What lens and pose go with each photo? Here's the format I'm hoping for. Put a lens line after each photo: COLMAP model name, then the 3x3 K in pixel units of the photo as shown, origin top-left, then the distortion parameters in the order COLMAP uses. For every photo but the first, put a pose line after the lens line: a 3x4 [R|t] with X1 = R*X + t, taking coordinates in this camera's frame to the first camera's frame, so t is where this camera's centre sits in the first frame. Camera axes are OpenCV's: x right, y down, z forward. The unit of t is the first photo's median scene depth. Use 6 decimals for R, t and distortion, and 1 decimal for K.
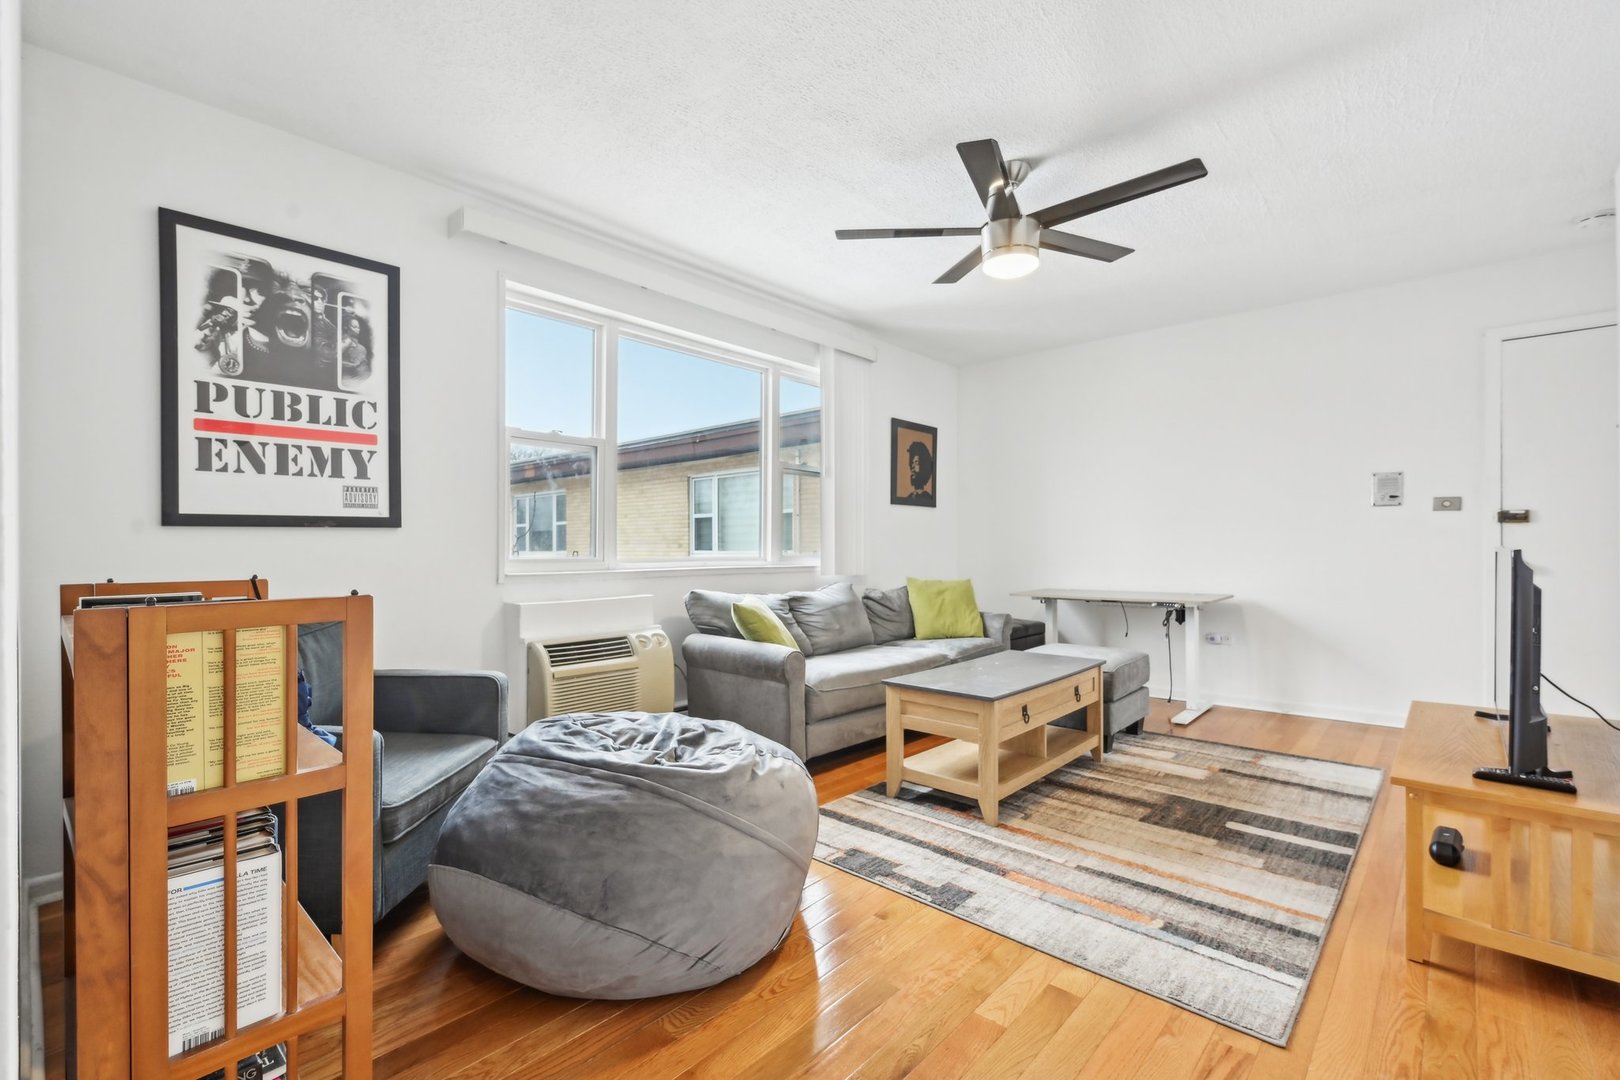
lens RADIAL K [[710.4, 0, 812.9], [0, 710.4, 546.7], [0, 0, 1]] dist [0.000744, 0.000014]
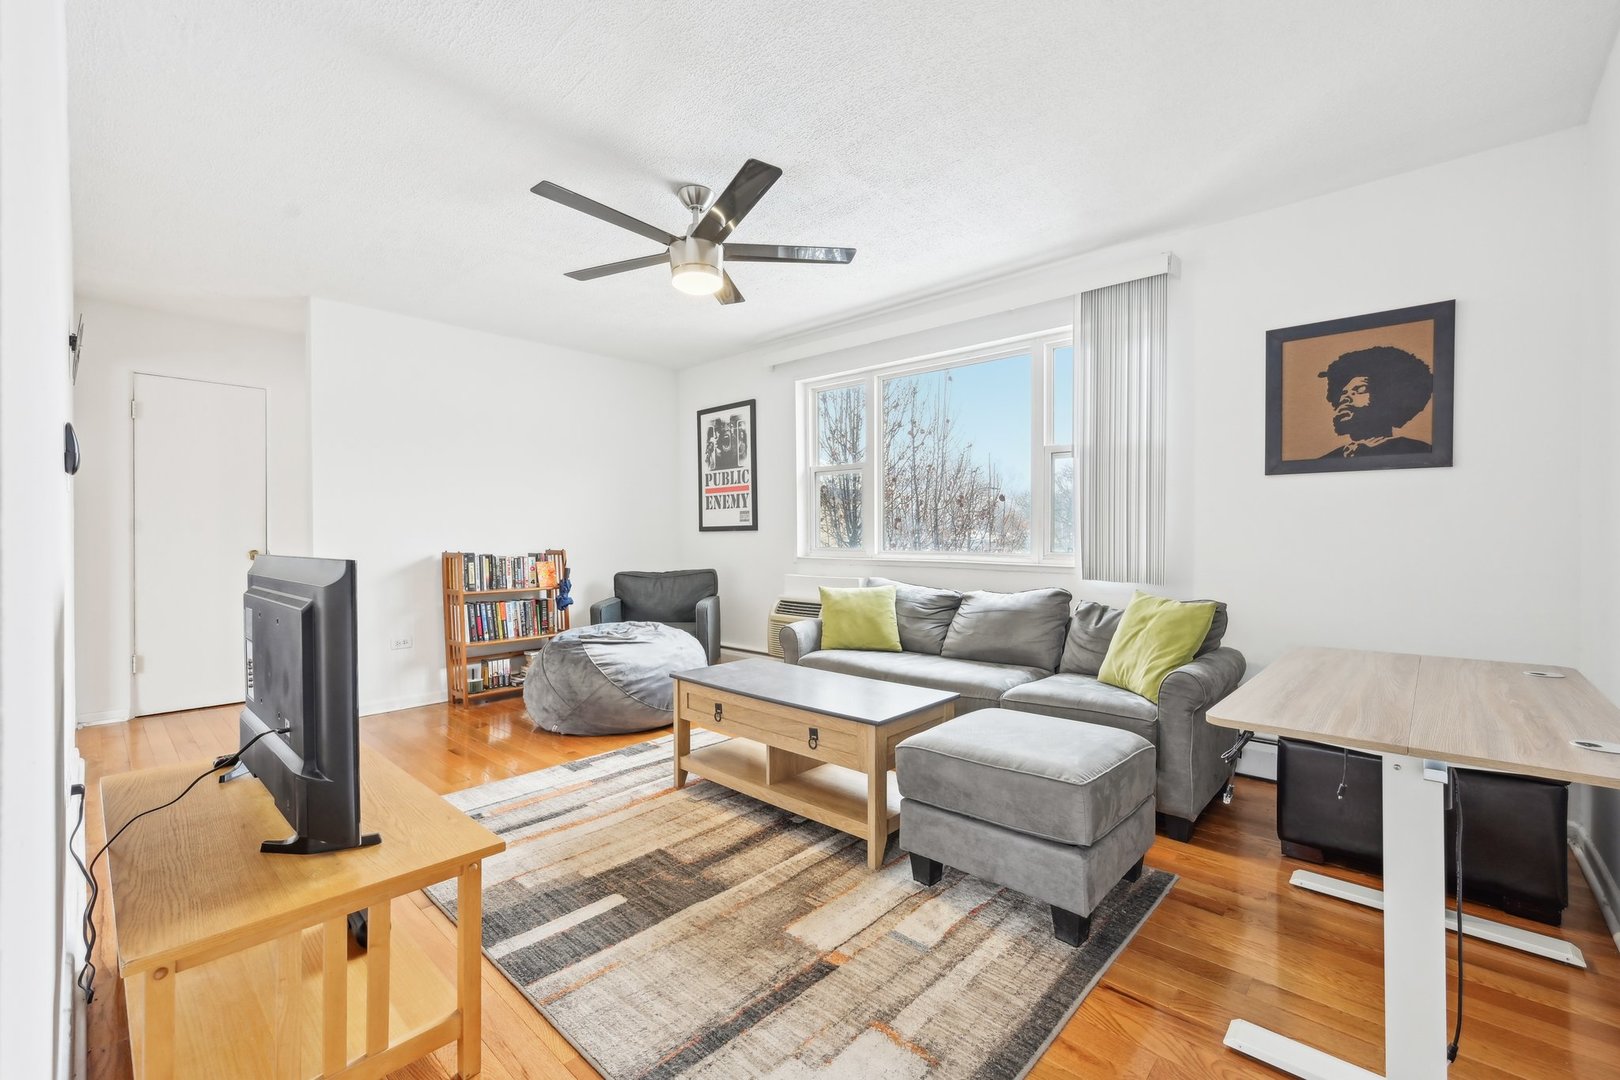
lens RADIAL K [[669.9, 0, 813.8], [0, 669.9, 537.6], [0, 0, 1]] dist [-0.001908, -0.000172]
pose [[-0.000668, -0.002088, -0.999998, 1.324036], [-0.009190, 0.999956, -0.002082, -0.005438], [0.999958, 0.009188, -0.000687, 1.212309]]
